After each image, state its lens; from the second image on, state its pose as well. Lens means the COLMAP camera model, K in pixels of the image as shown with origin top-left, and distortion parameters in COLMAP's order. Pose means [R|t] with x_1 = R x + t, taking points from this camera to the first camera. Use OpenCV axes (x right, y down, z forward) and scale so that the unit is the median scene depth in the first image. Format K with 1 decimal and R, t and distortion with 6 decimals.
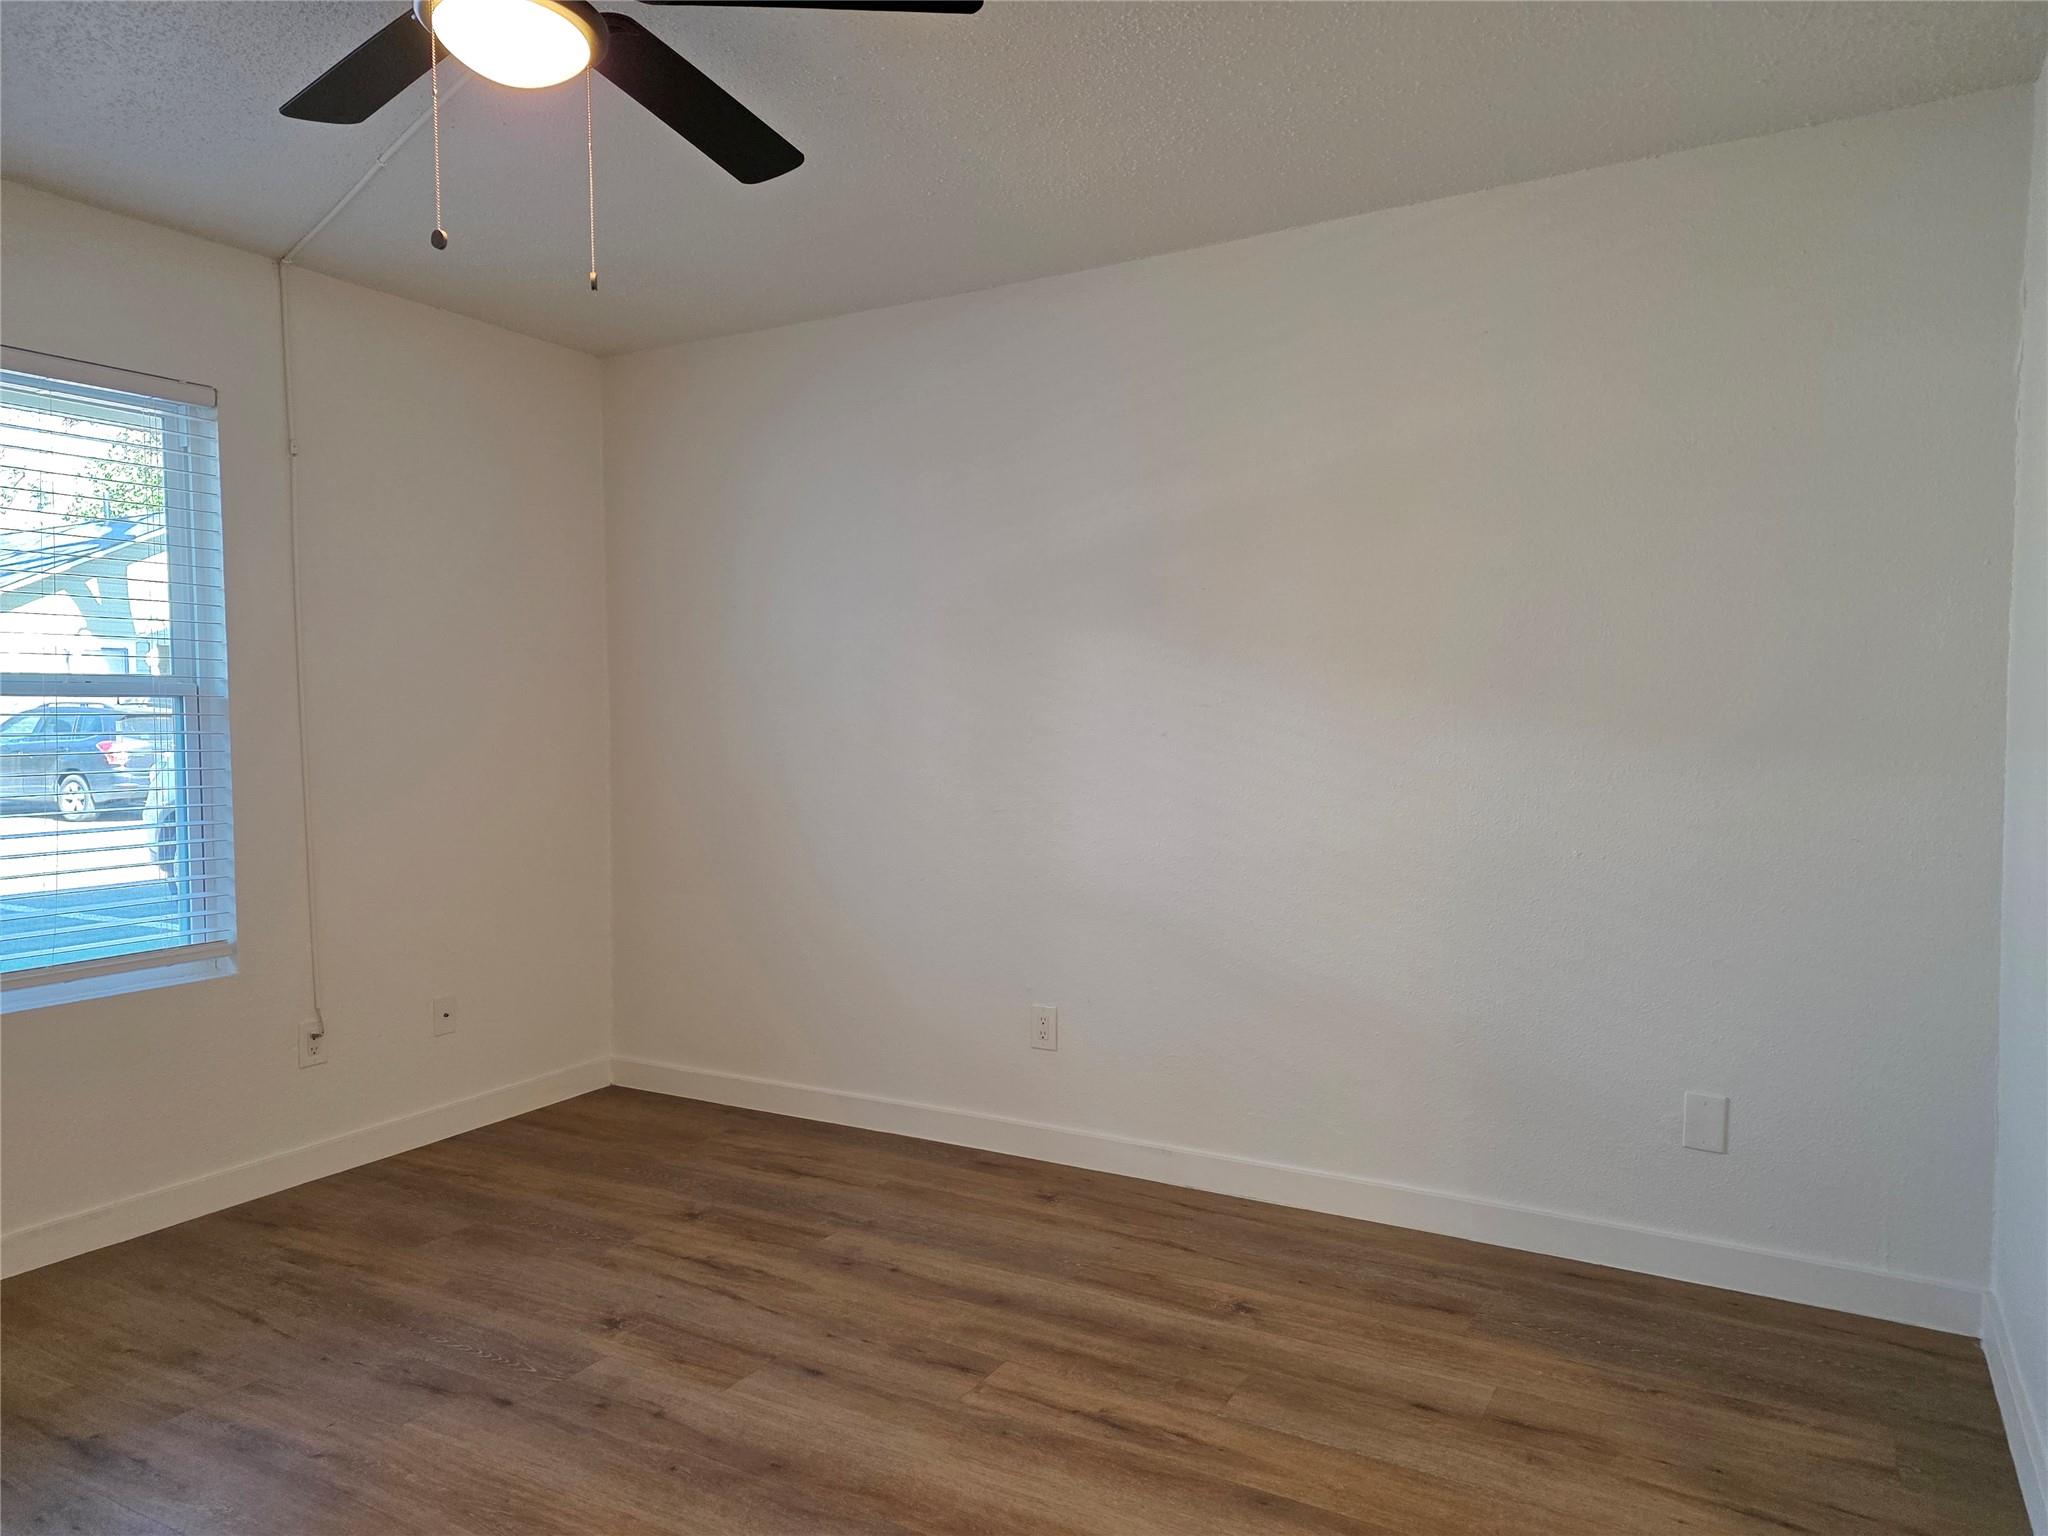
lens RADIAL K [[1364.4, 0, 1016.7], [0, 1364.4, 770.1], [0, 0, 1]] dist [0.072499, -0.018072]
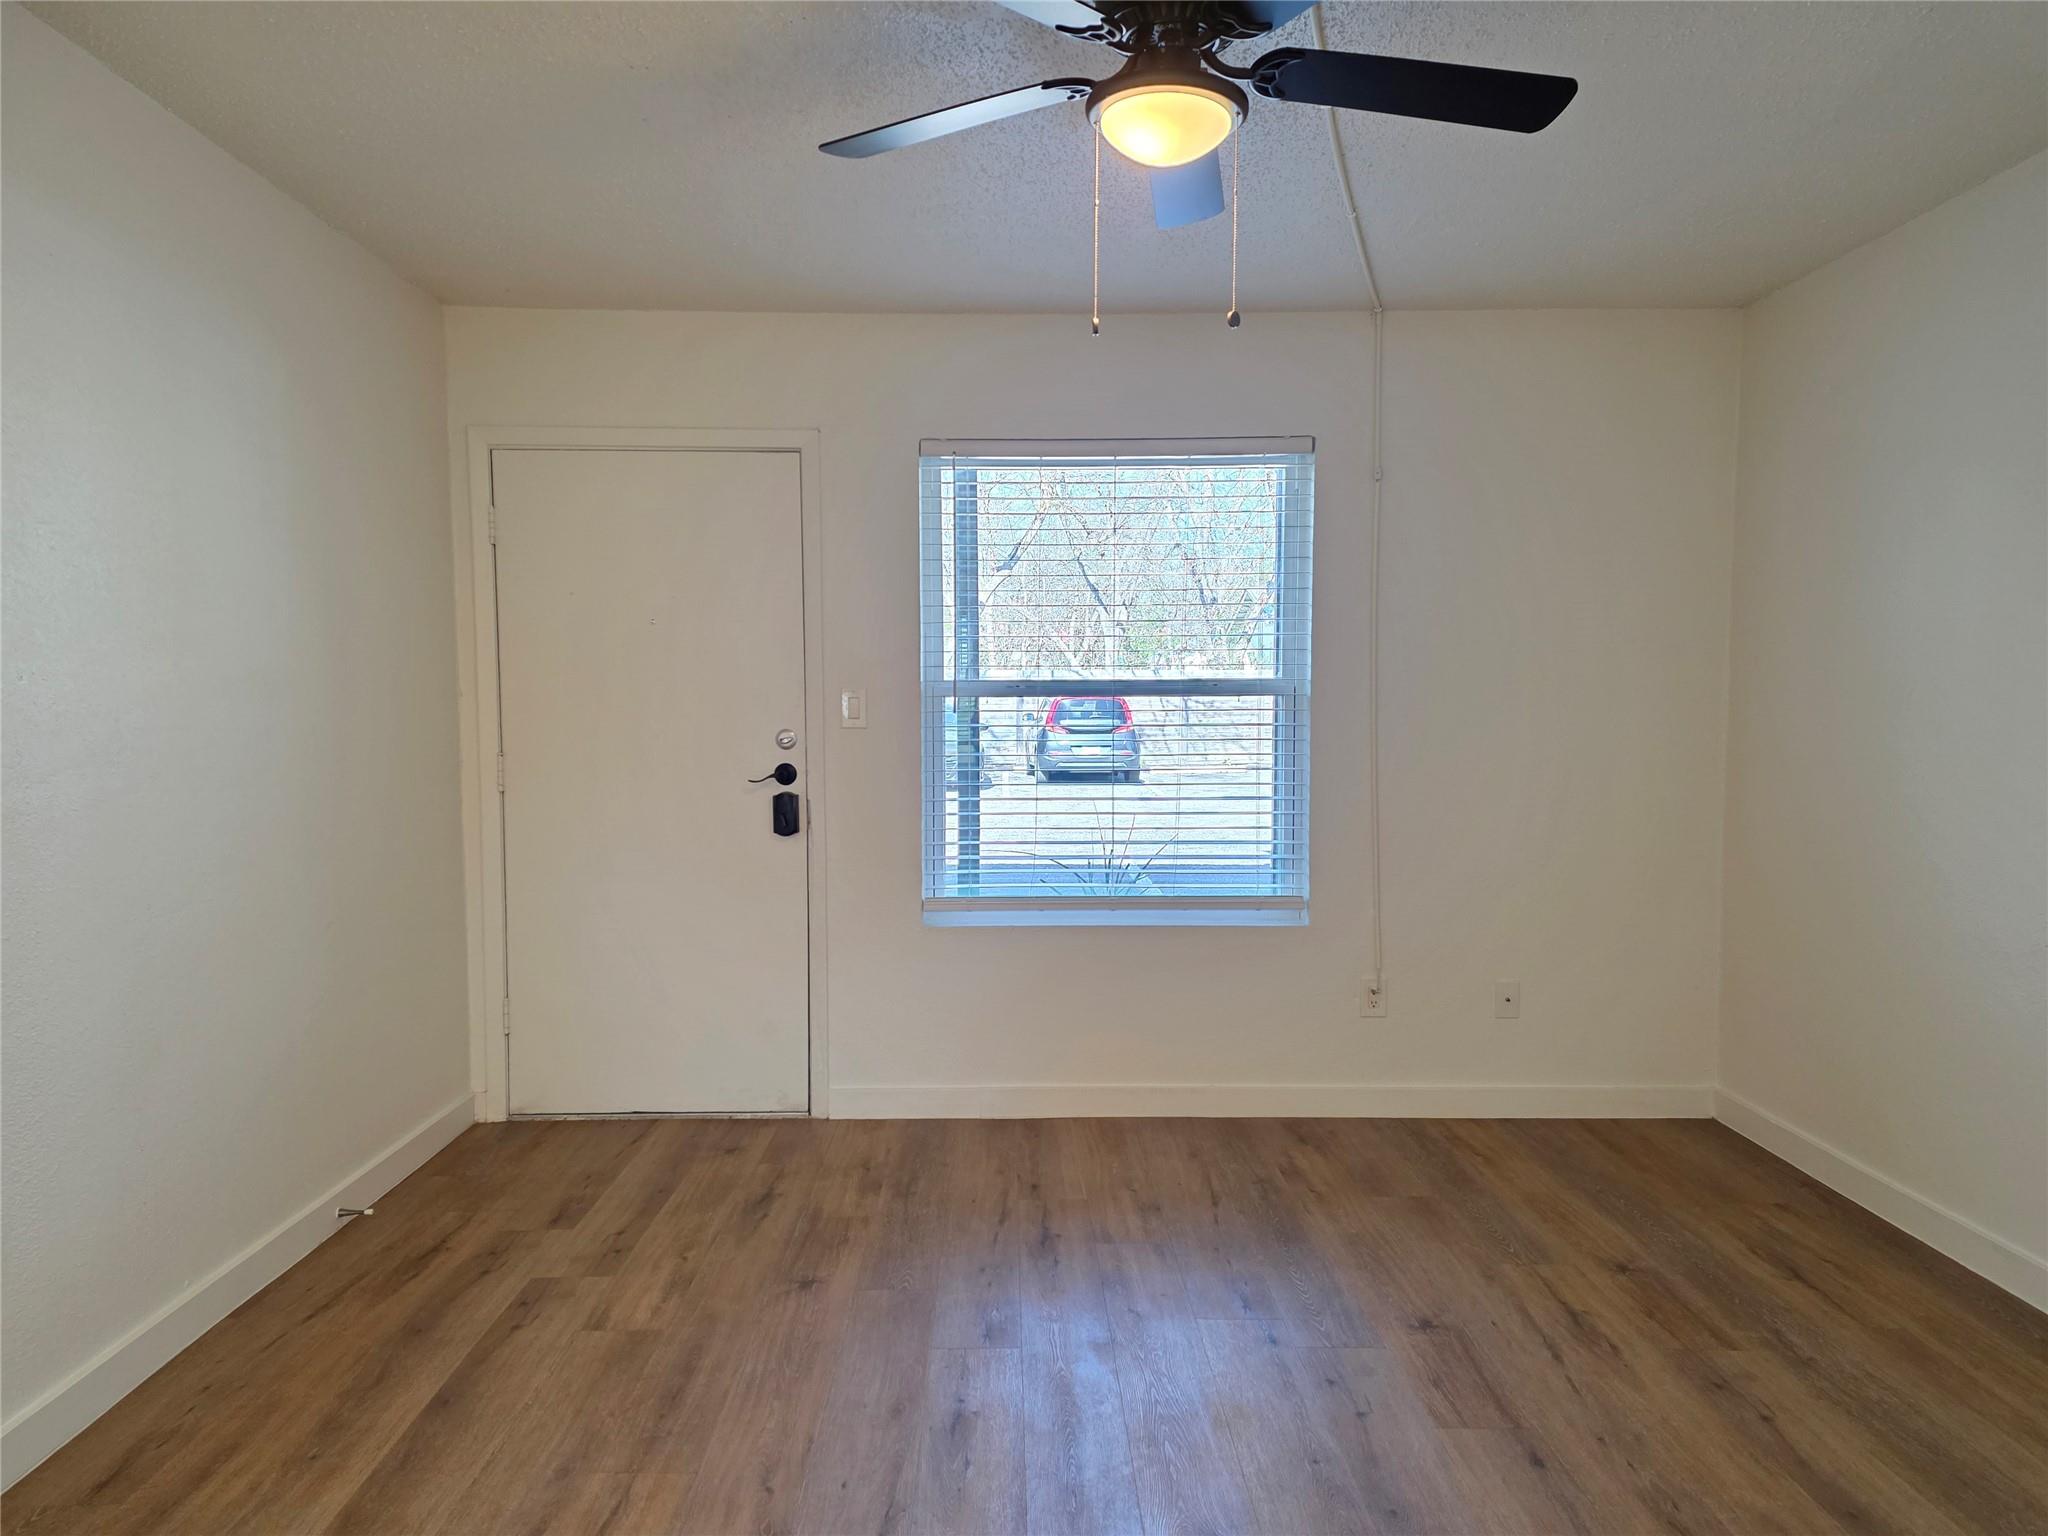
lens RADIAL K [[1364.4, 0, 1023.4], [0, 1364.4, 763.7], [0, 0, 1]] dist [0.072499, -0.018072]
pose [[0.518399, 0.043901, -0.854012, 0.355920], [-0.033847, 0.998952, 0.030805, -0.023786], [0.854469, 0.012937, 0.519341, 0.203970]]
